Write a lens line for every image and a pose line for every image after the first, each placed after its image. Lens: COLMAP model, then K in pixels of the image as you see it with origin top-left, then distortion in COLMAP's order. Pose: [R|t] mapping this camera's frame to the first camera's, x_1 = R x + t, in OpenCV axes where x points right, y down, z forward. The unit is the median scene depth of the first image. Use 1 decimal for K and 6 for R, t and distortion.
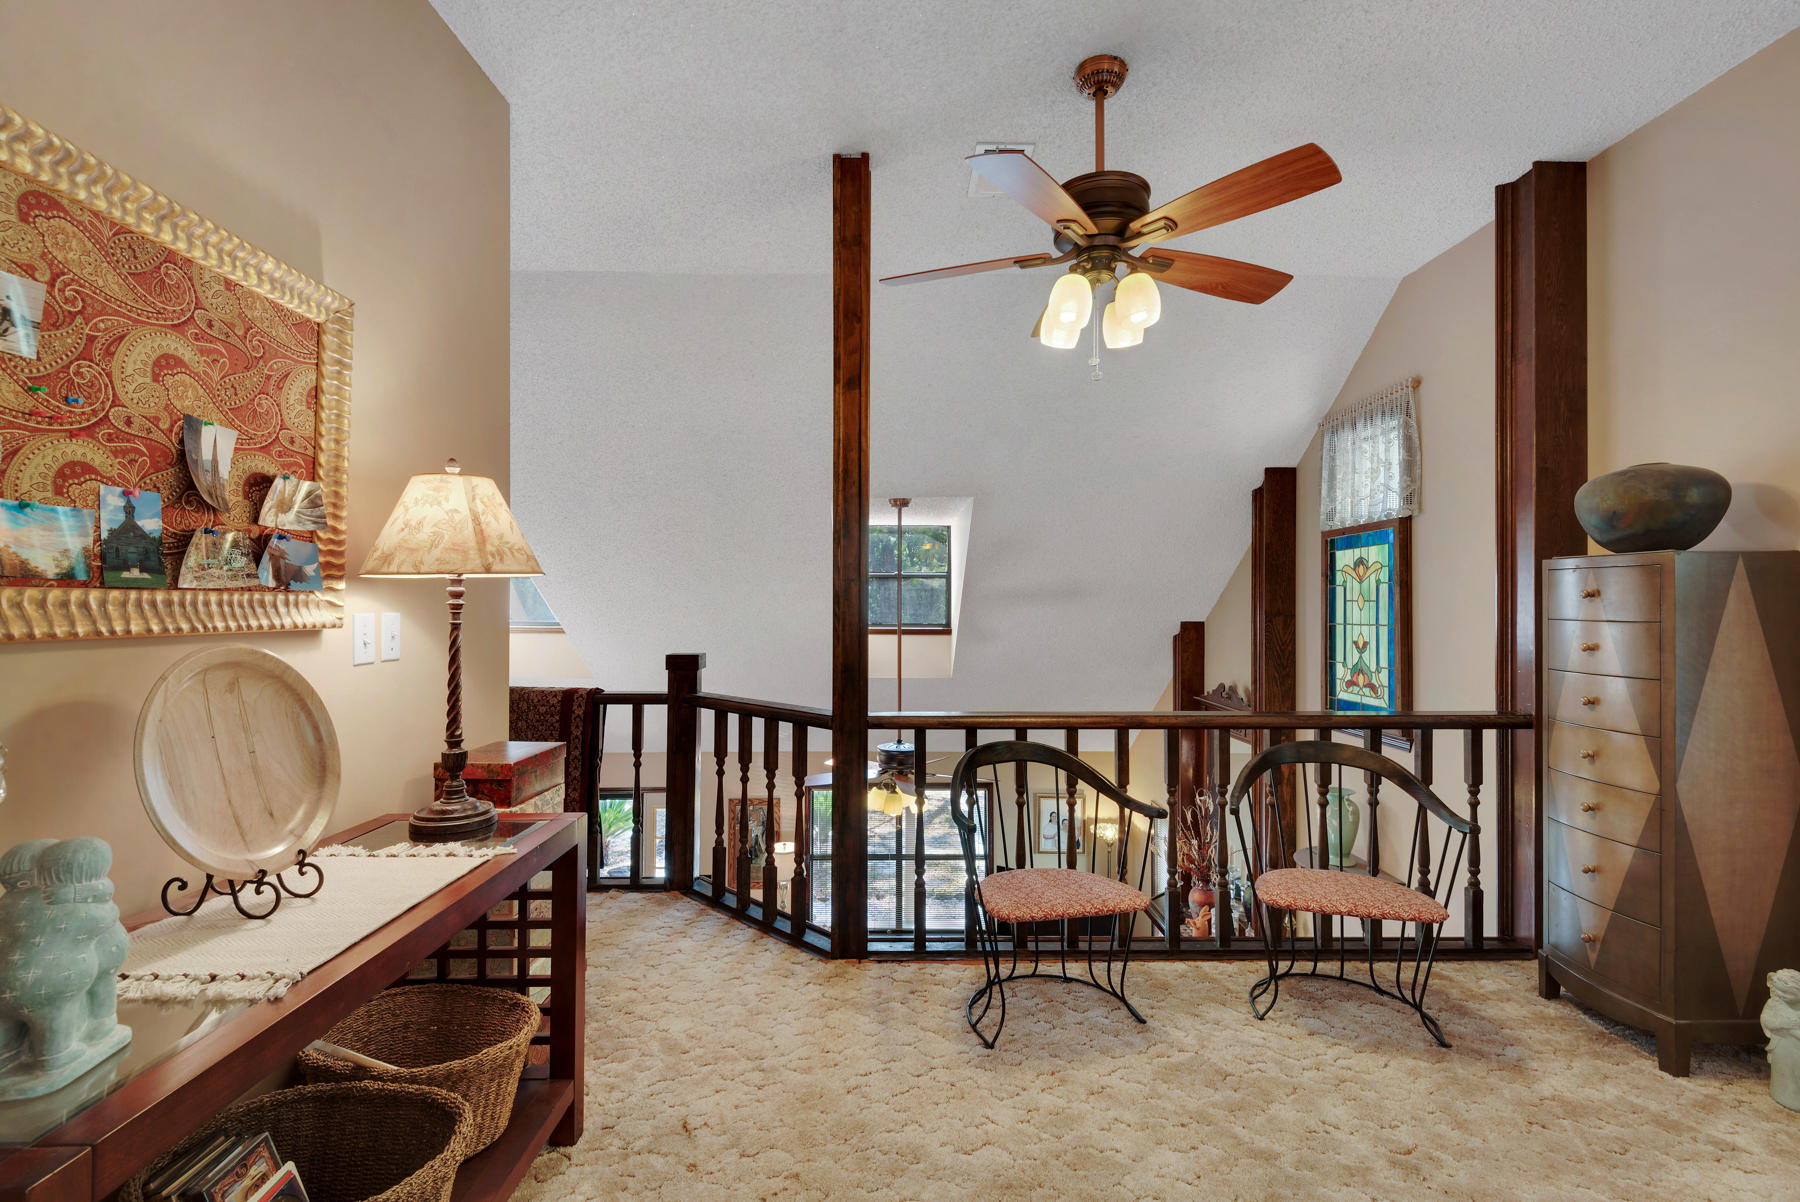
lens RADIAL K [[812.8, 0, 912.9], [0, 812.8, 598.7], [0, 0, 1]] dist [0.010826, -0.005281]
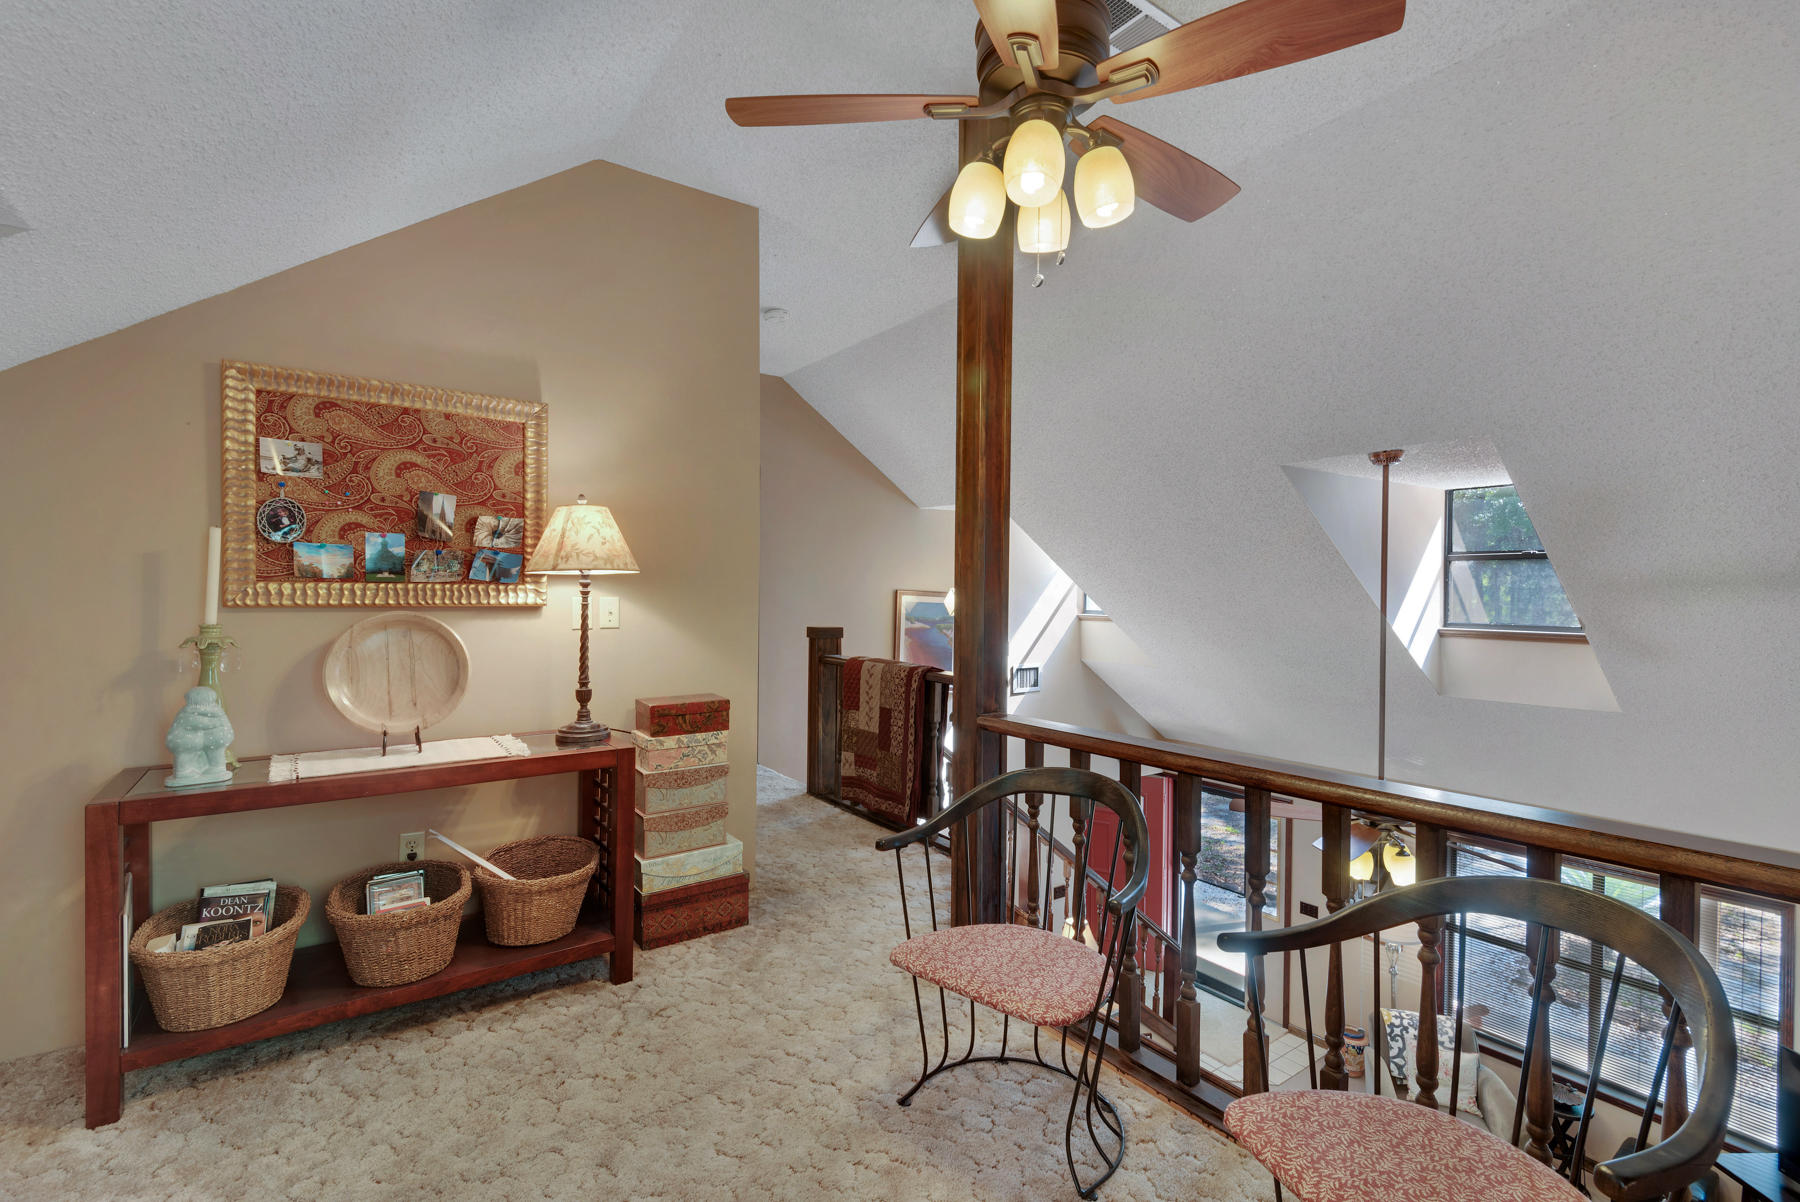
lens RADIAL K [[812.8, 0, 910.9], [0, 812.8, 602.4], [0, 0, 1]] dist [0.010826, -0.005281]
pose [[0.581652, 0.005954, -0.813416, 1.322501], [0.004224, 0.999938, 0.010340, 0.019093], [0.813427, -0.009451, 0.581590, 0.817768]]
